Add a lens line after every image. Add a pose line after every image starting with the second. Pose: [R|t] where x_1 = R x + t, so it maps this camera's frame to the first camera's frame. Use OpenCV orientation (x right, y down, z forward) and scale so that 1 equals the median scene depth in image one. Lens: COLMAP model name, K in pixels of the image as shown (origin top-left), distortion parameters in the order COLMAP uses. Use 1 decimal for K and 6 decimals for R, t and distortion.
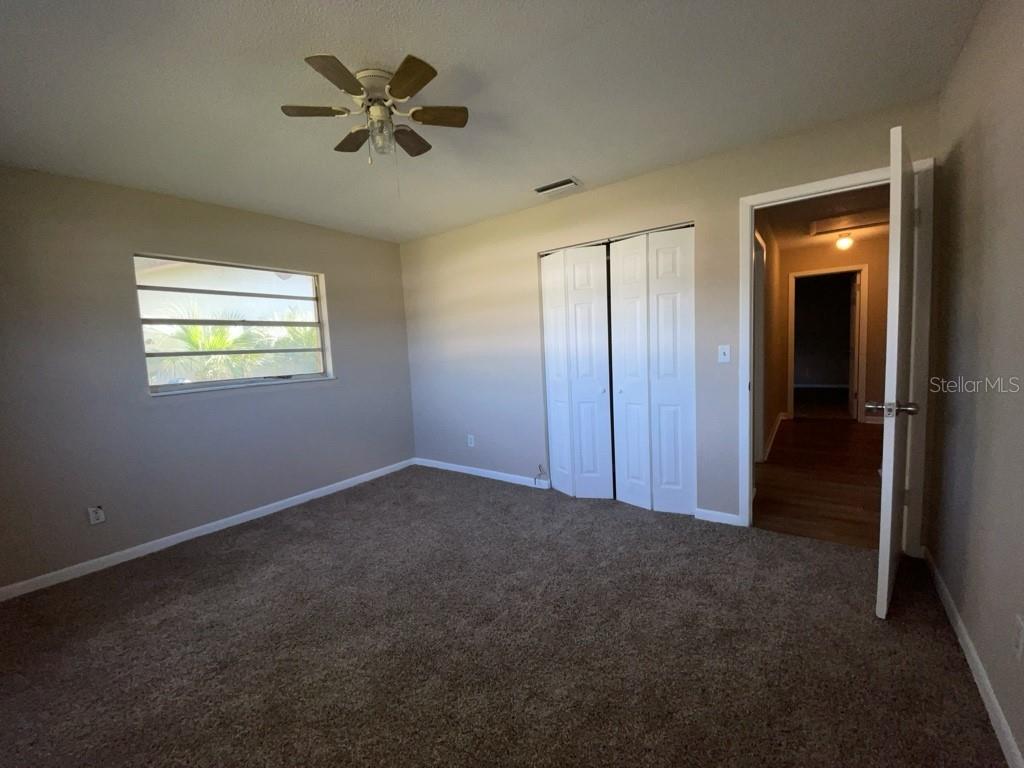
lens RADIAL K [[410.8, 0, 512.0], [0, 410.8, 384.0], [0, 0, 1]] dist [-0.000046, -0.000056]
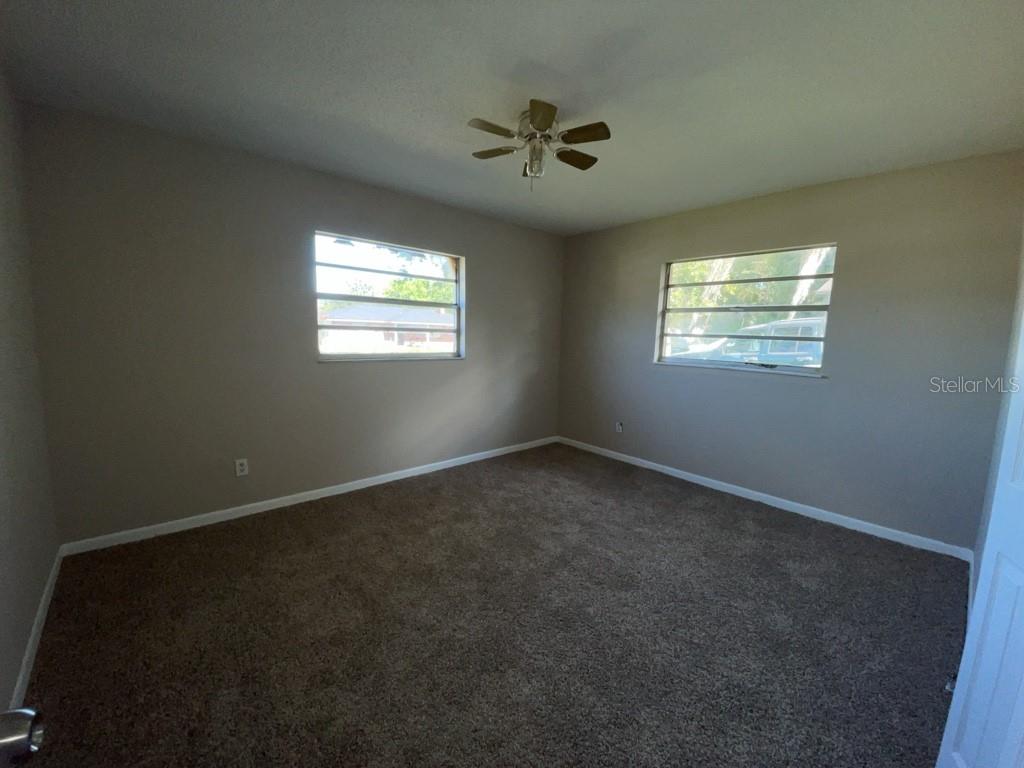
lens RADIAL K [[410.8, 0, 512.0], [0, 410.8, 384.0], [0, 0, 1]] dist [-0.000046, -0.000056]
pose [[-0.214999, 0.164744, -0.962619, 0.503983], [-0.106484, 0.975838, 0.190789, -0.097687], [0.970792, 0.143523, -0.192262, 0.648969]]
